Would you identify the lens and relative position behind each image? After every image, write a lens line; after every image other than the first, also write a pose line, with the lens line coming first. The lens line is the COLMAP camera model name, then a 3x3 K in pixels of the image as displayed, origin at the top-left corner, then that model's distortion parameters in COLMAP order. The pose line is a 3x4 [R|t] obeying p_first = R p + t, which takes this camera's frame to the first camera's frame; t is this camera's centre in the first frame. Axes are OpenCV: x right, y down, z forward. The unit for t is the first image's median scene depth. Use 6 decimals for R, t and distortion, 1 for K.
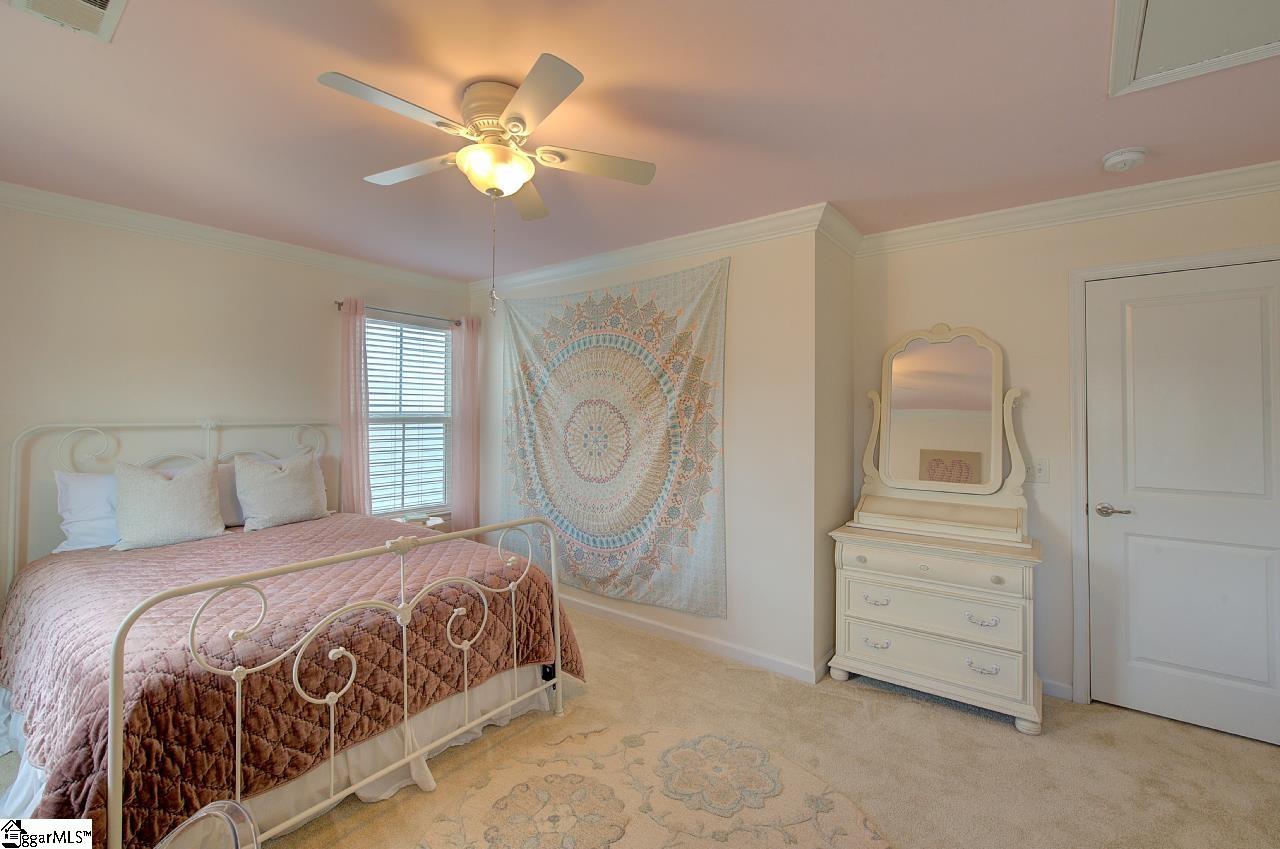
lens RADIAL K [[565.4, 0, 642.0], [0, 565.4, 404.8], [0, 0, 1]] dist [0.000846, 0.000198]
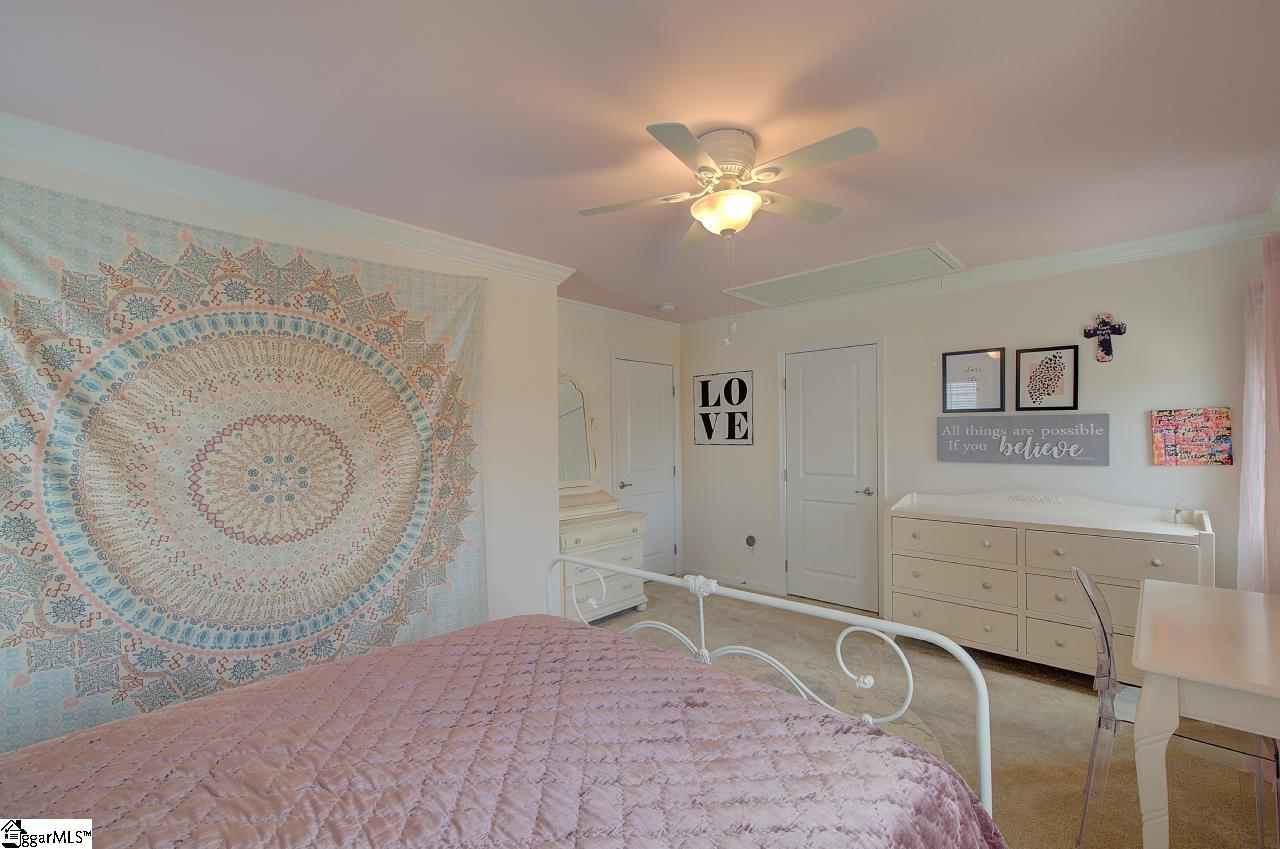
lens RADIAL K [[555.9, 0, 641.9], [0, 555.9, 434.9], [0, 0, 1]] dist [0.020707, 0.000166]
pose [[0.098363, -0.006738, 0.995128, -0.712659], [-0.008828, 0.999932, 0.007643, 0.005498], [-0.995111, -0.009537, 0.098297, 0.552054]]
